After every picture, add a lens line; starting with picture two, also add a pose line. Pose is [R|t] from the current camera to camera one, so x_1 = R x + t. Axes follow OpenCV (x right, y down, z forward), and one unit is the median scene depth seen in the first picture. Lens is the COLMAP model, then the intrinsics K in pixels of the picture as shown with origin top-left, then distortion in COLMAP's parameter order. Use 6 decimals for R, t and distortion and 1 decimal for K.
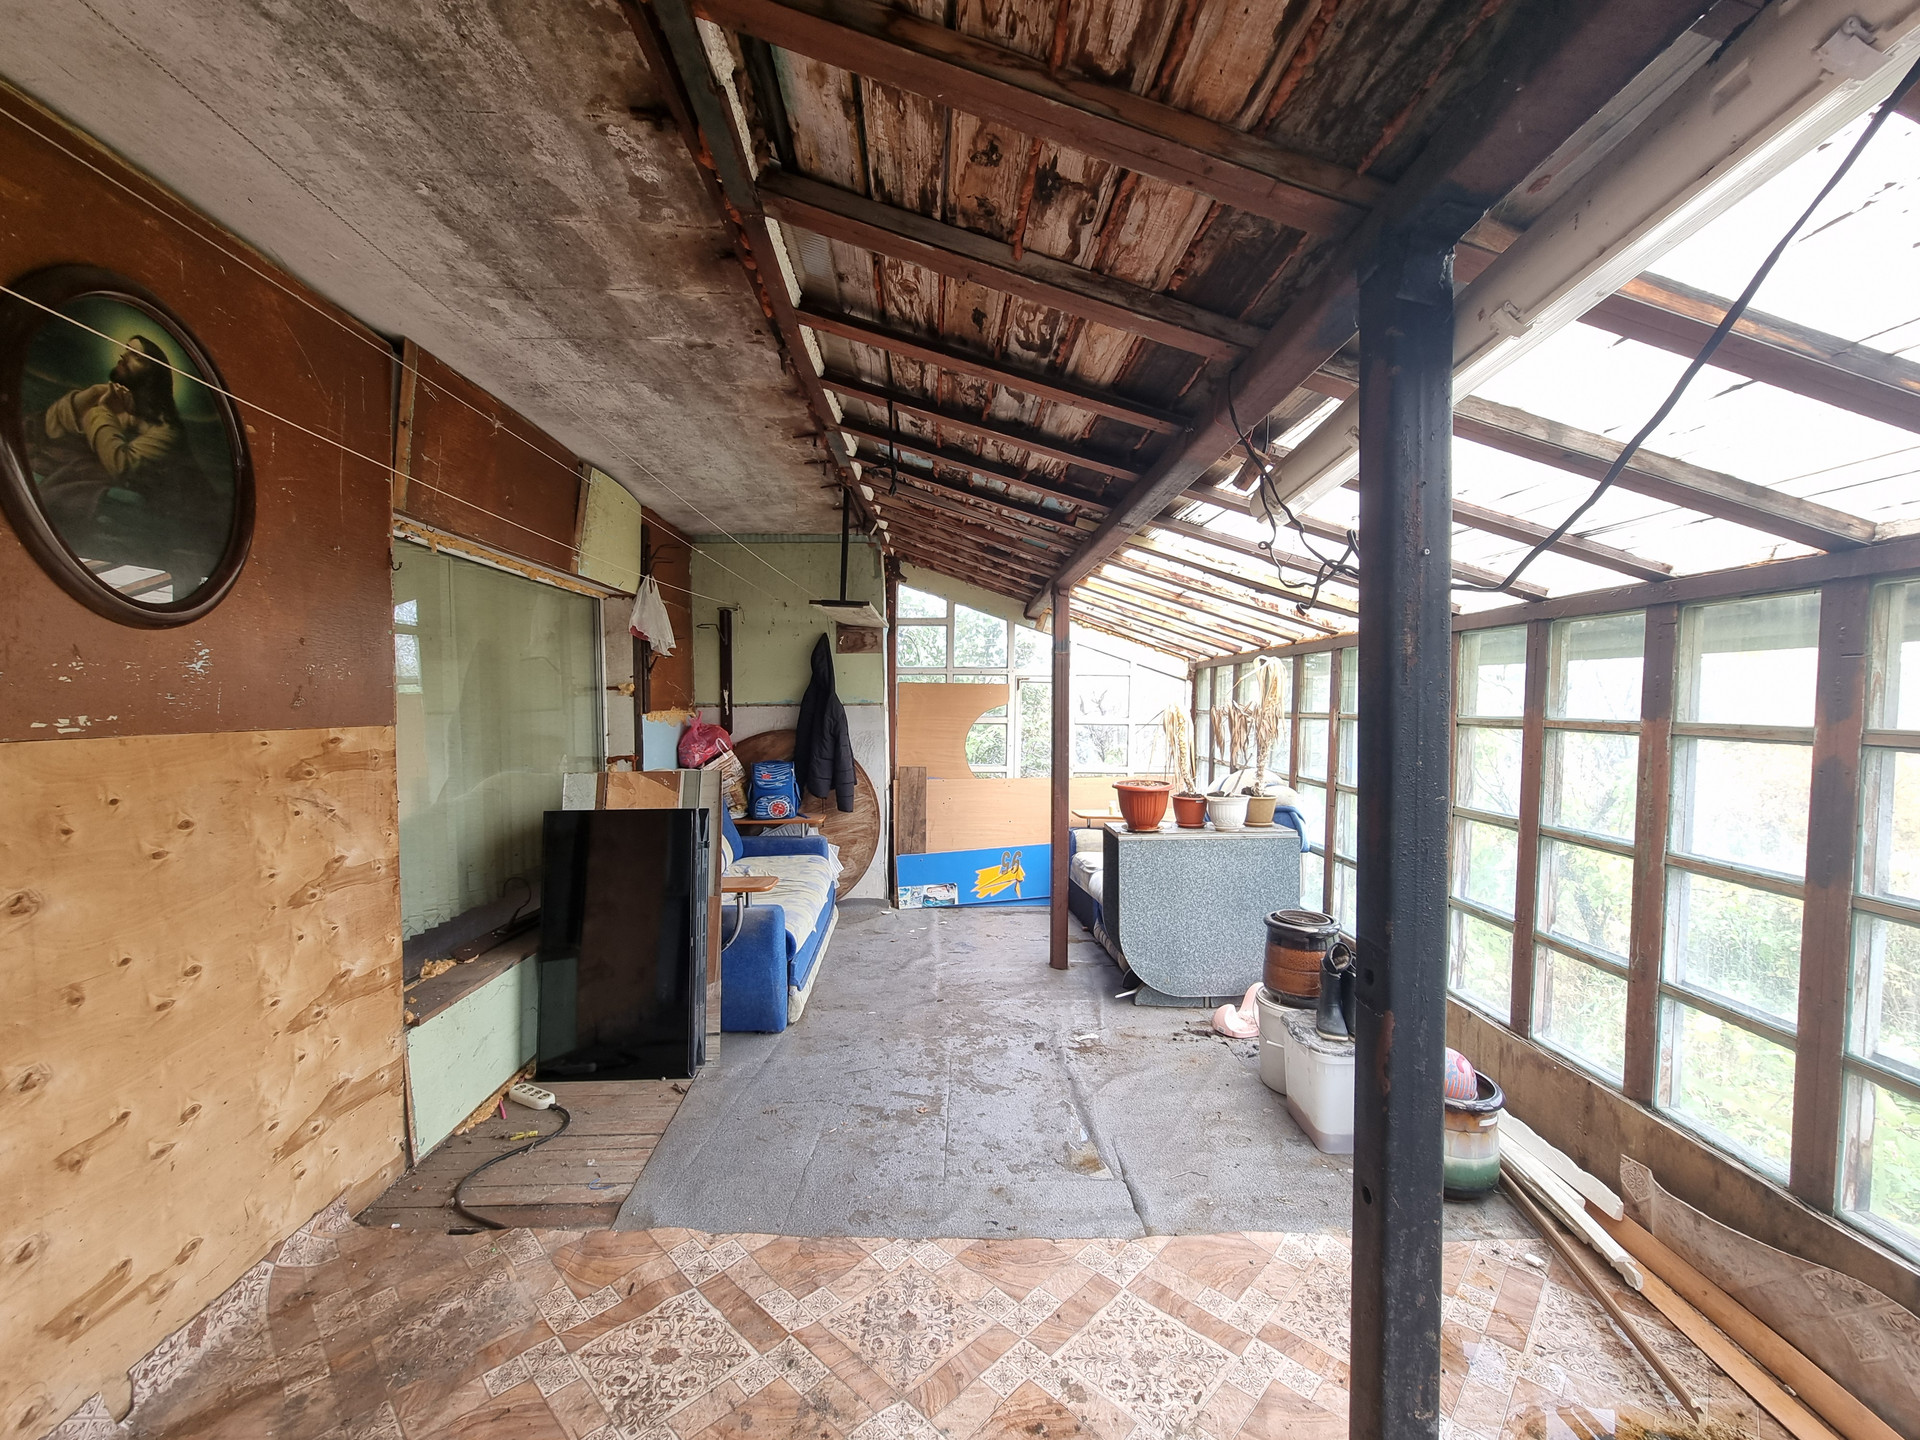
lens RADIAL K [[795.1, 0, 958.1], [0, 795.1, 724.2], [0, 0, 1]] dist [-0.002659, 0.001908]
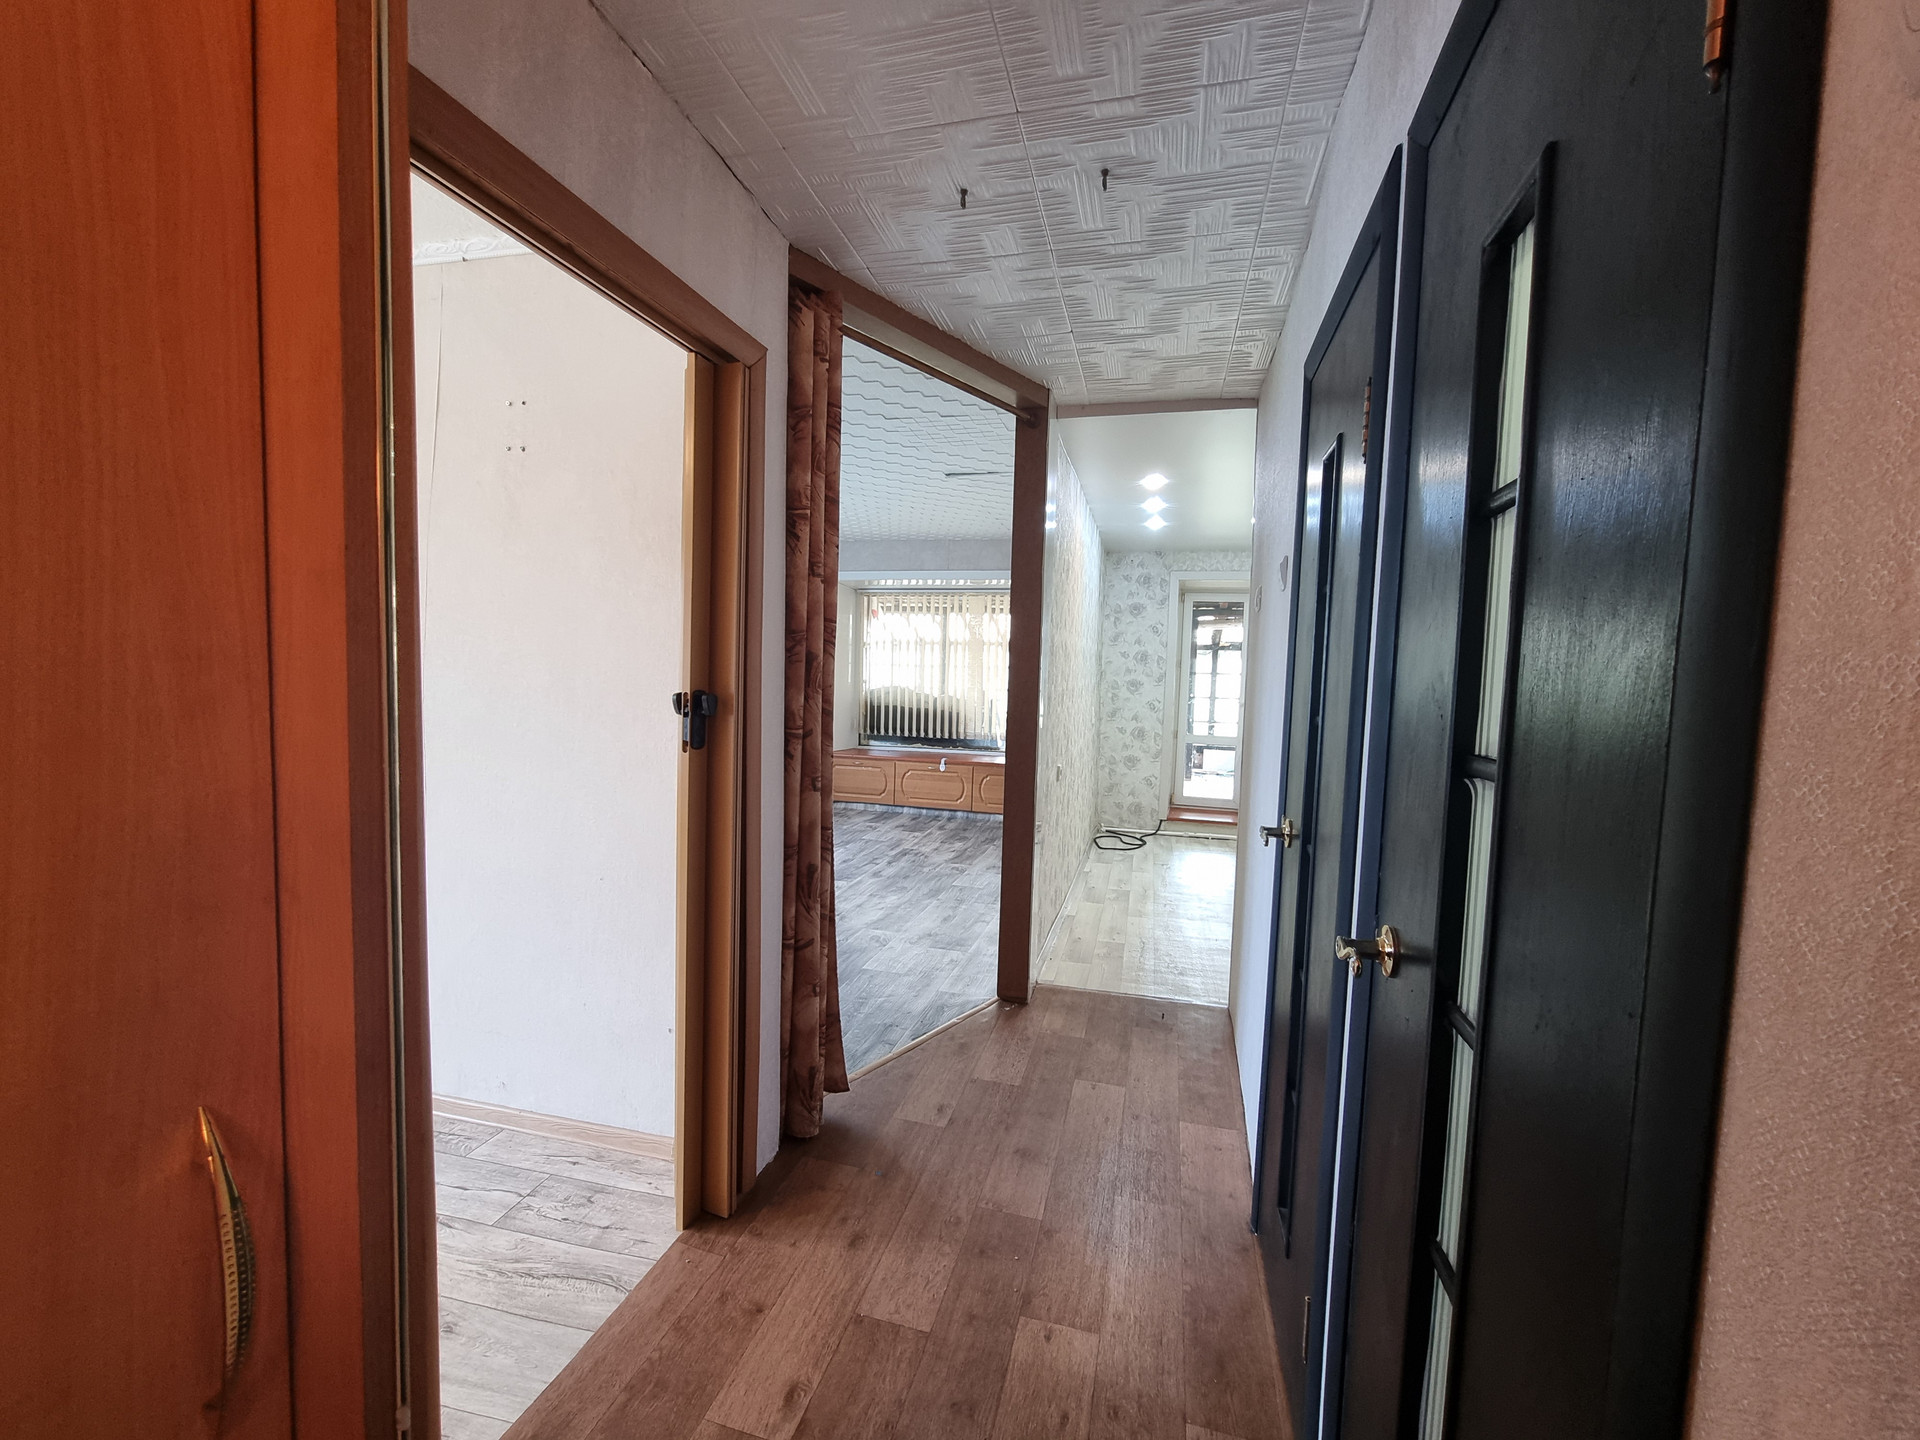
lens RADIAL K [[795.1, 0, 956.0], [0, 795.1, 733.6], [0, 0, 1]] dist [-0.002659, 0.001908]
pose [[0.272031, -0.068554, 0.959844, -3.497158], [0.004821, 0.997544, 0.069881, 0.021228], [-0.962277, -0.014383, 0.271693, 0.915919]]
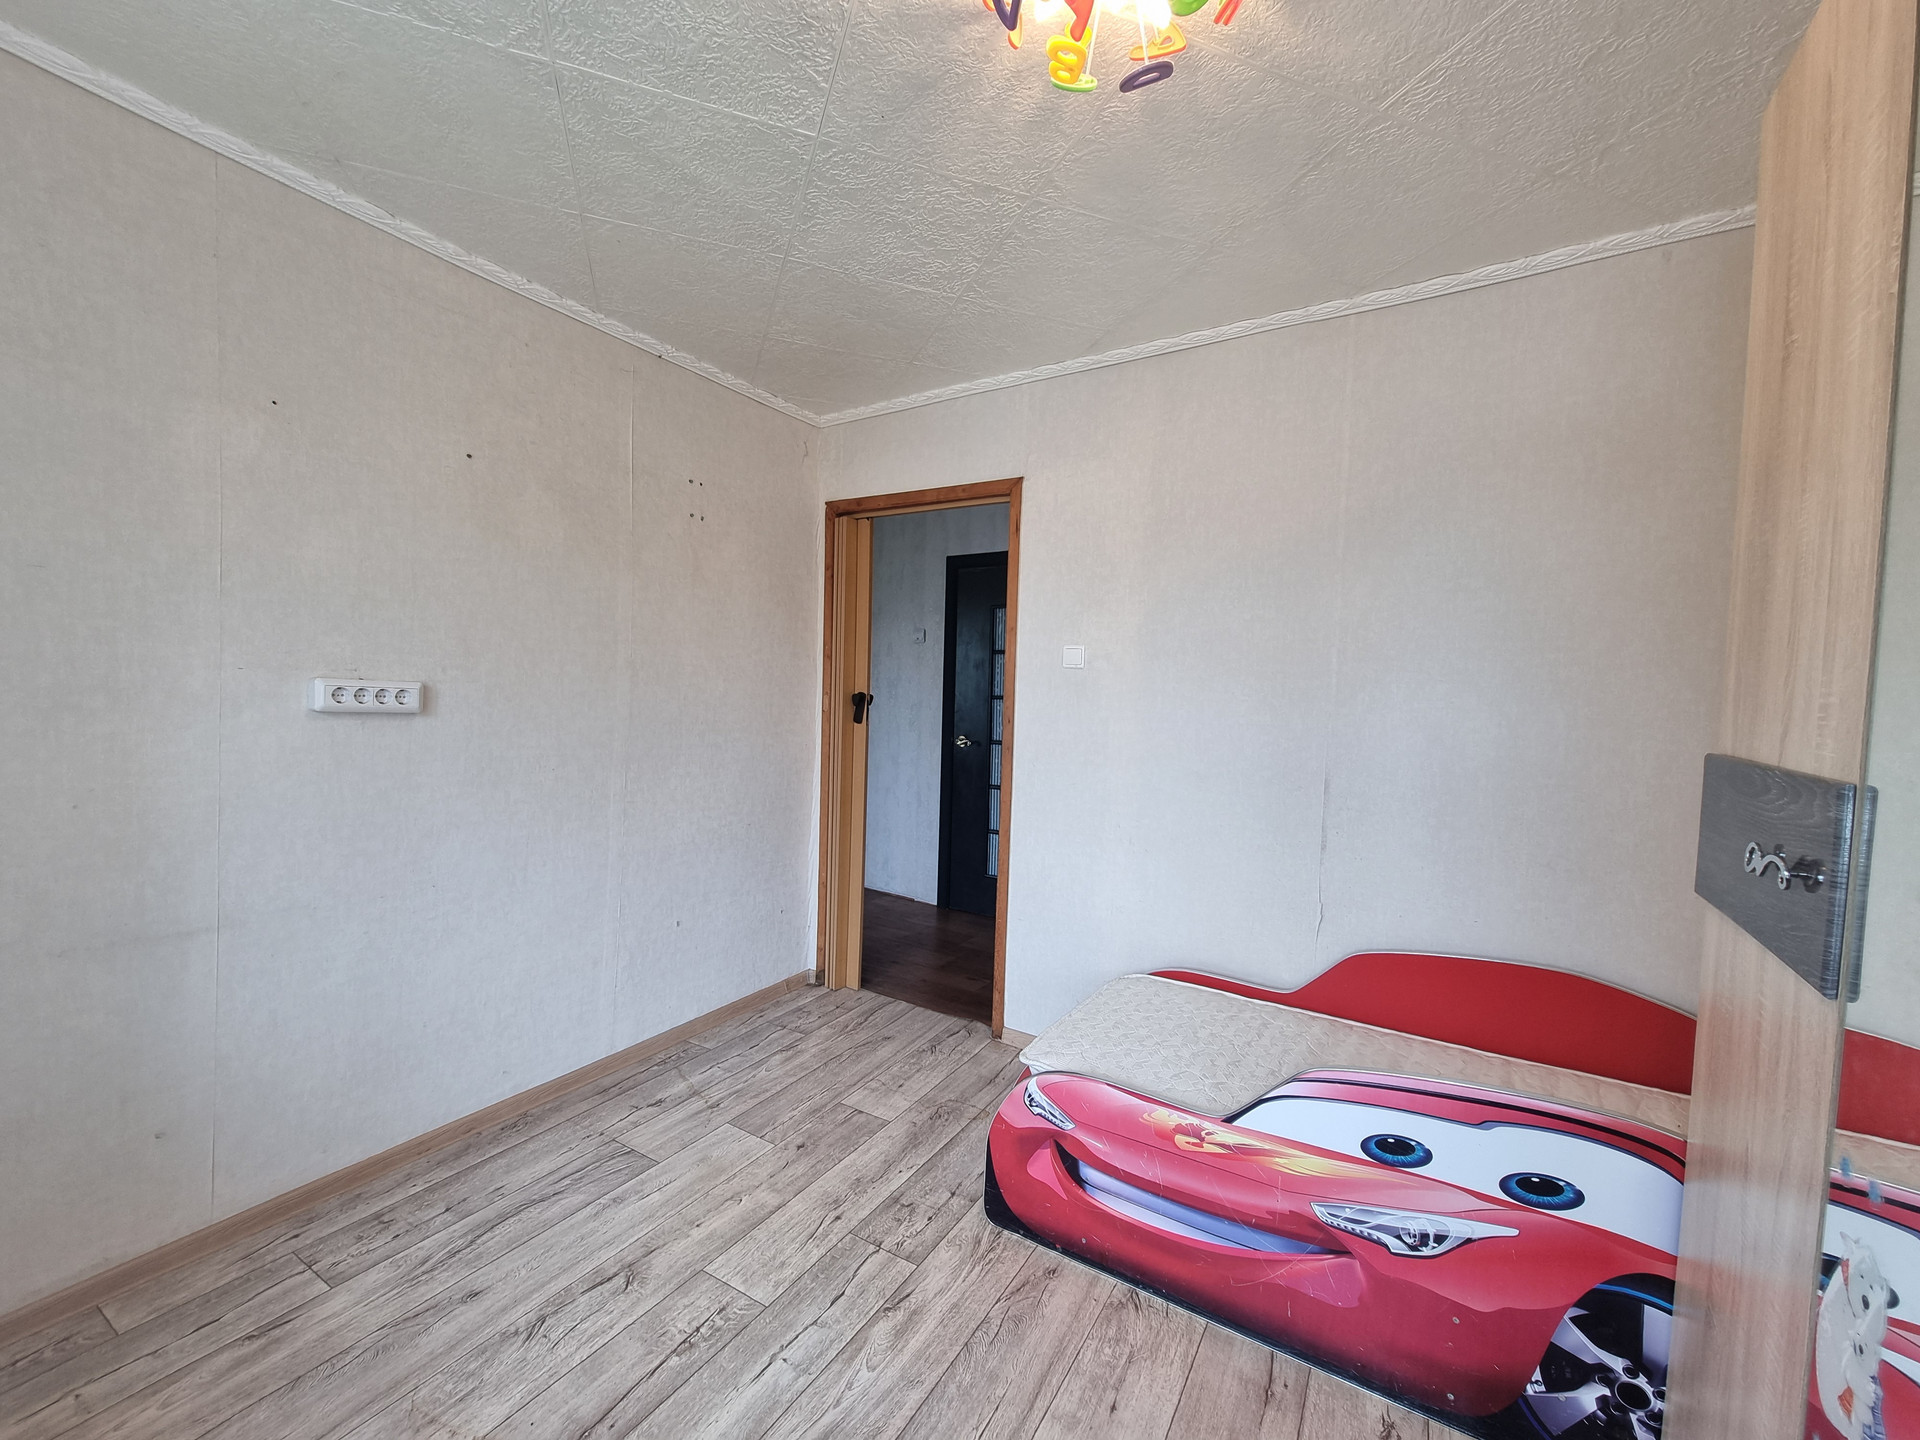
lens RADIAL K [[795.1, 0, 954.2], [0, 795.1, 725.2], [0, 0, 1]] dist [-0.002659, 0.001908]
pose [[-0.832019, -0.049414, 0.552541, -3.331769], [-0.008424, 0.997035, 0.076481, -0.009358], [-0.554683, 0.058979, -0.829969, 2.074977]]
